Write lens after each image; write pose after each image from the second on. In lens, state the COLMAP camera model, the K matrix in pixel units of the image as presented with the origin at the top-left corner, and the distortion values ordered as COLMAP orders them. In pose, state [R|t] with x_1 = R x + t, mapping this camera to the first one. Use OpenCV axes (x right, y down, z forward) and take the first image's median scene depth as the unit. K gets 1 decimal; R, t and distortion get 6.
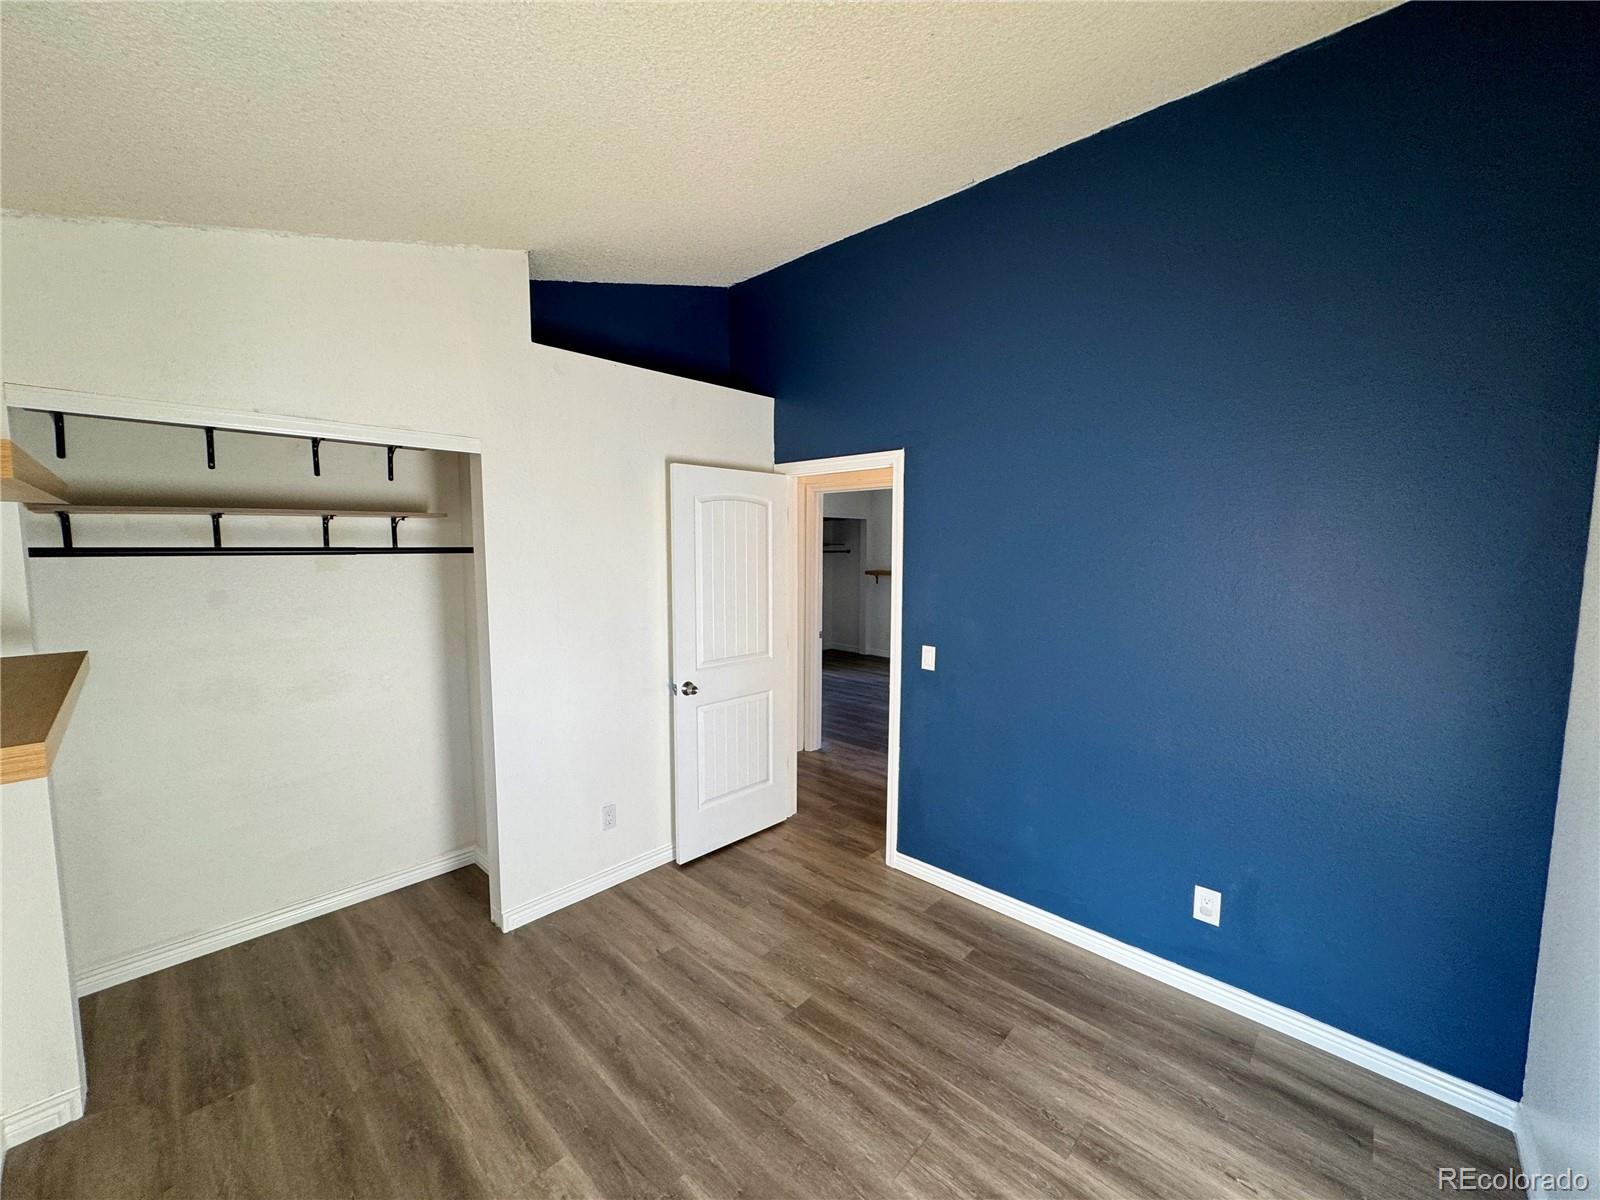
lens RADIAL K [[635.1, 0, 796.5], [0, 635.1, 599.1], [0, 0, 1]] dist [-0.003149, -0.000147]
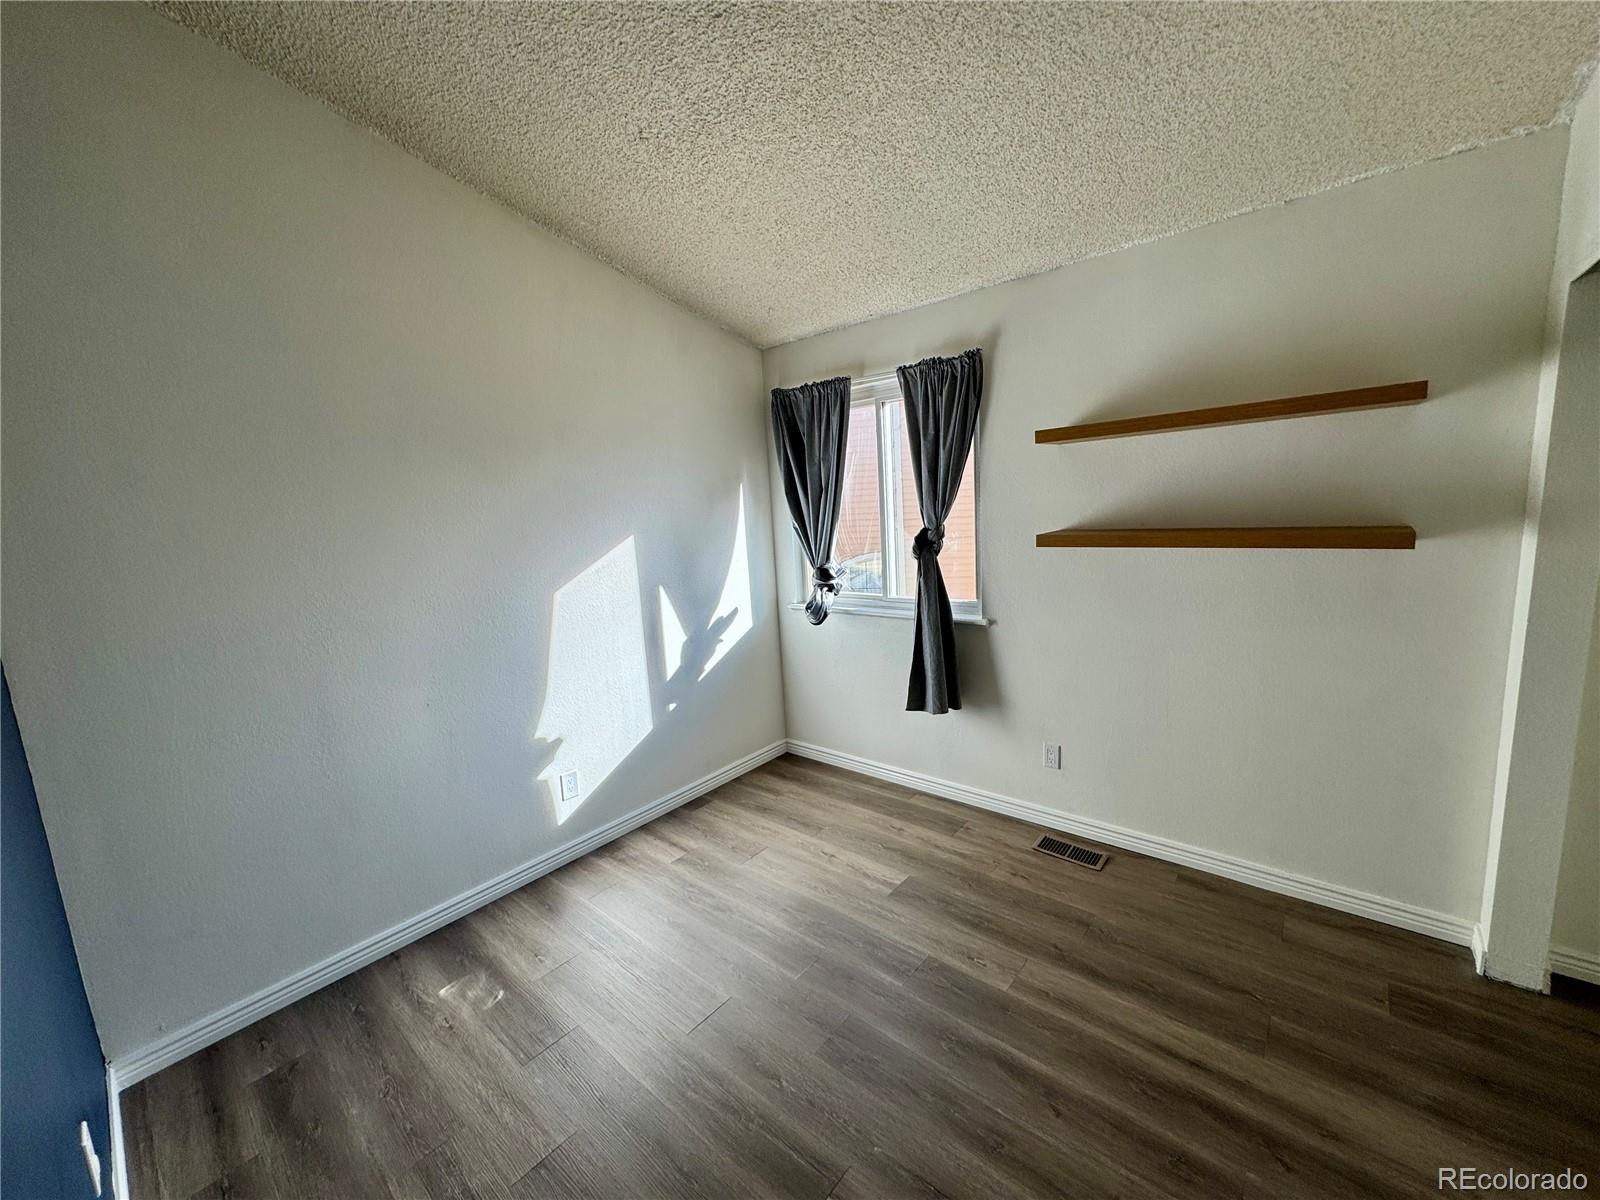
lens RADIAL K [[635.1, 0, 800.3], [0, 635.1, 599.7], [0, 0, 1]] dist [-0.003149, -0.000147]
pose [[-0.996867, 0.068339, -0.039828, 0.013687], [0.056890, 0.969291, 0.239247, -0.109477], [0.054954, 0.236232, -0.970142, 1.738801]]
